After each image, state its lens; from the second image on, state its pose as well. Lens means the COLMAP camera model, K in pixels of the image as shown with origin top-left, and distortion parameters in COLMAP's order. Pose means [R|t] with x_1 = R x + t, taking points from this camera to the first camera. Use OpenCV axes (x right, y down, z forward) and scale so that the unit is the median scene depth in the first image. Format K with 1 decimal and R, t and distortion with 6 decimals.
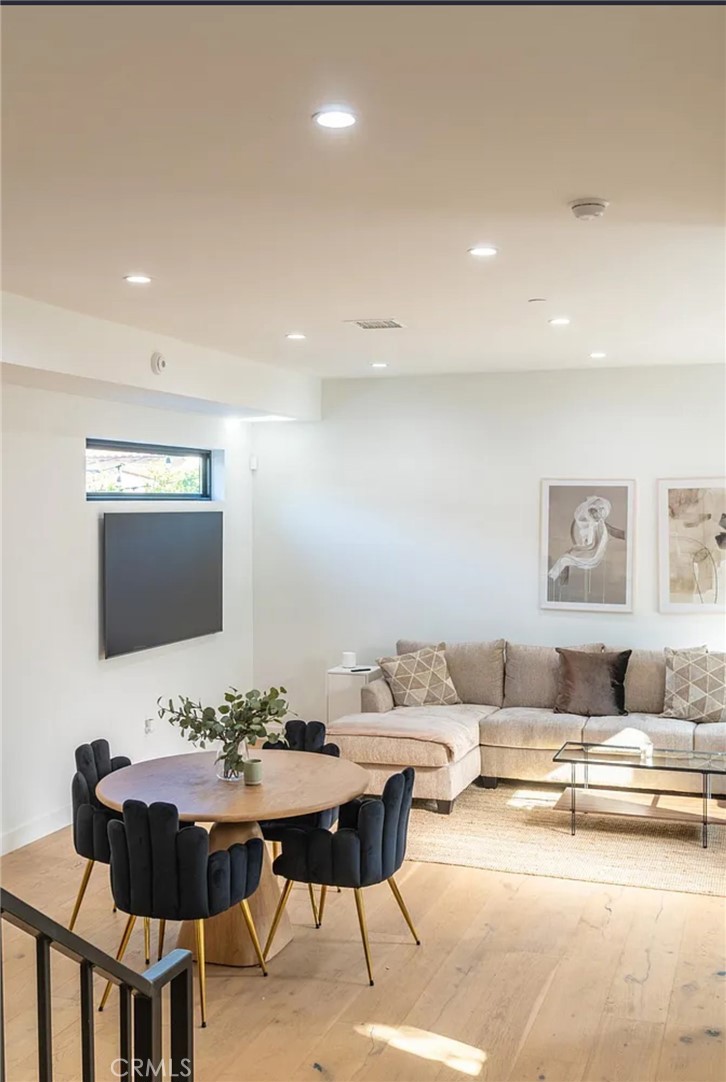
lens RADIAL K [[1107.6, 0, 394.9], [0, 1107.6, 516.7], [0, 0, 1]] dist [0.013942, 0.000000]
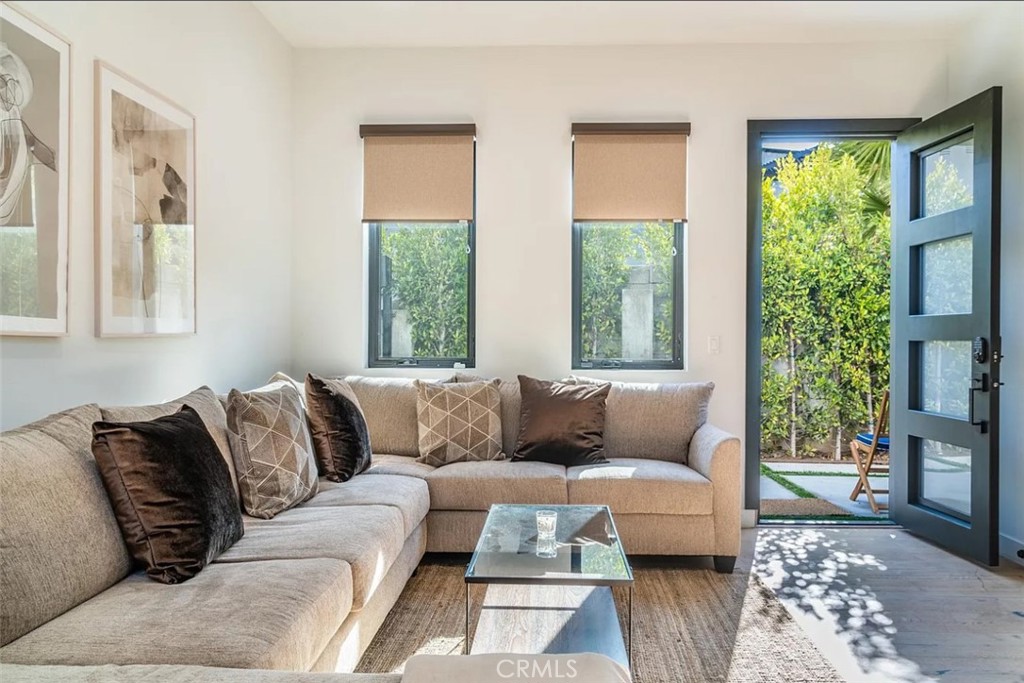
lens RADIAL K [[744.2, 0, 520.1], [0, 744.2, 344.2], [0, 0, 1]] dist [-0.004703, 0.007167]
pose [[-0.274083, -0.002104, 0.961704, -0.128554], [0.003732, 0.999988, 0.003252, 0.089582], [-0.961699, 0.004481, -0.274072, 0.907452]]
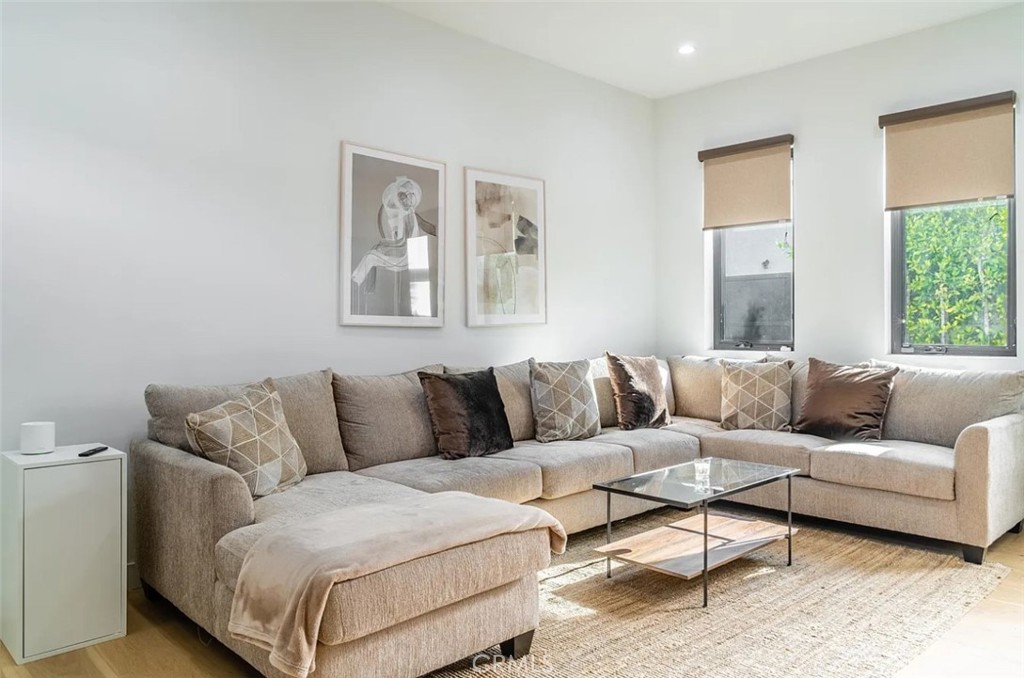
lens RADIAL K [[729.6, 0, 508.2], [0, 729.6, 333.3], [0, 0, 1]] dist [-0.005553, 0.002870]
pose [[0.467463, -0.007076, 0.883984, -0.236877], [0.008883, 0.999955, 0.003307, 0.090104], [-0.883968, 0.006306, 0.467505, 0.710389]]
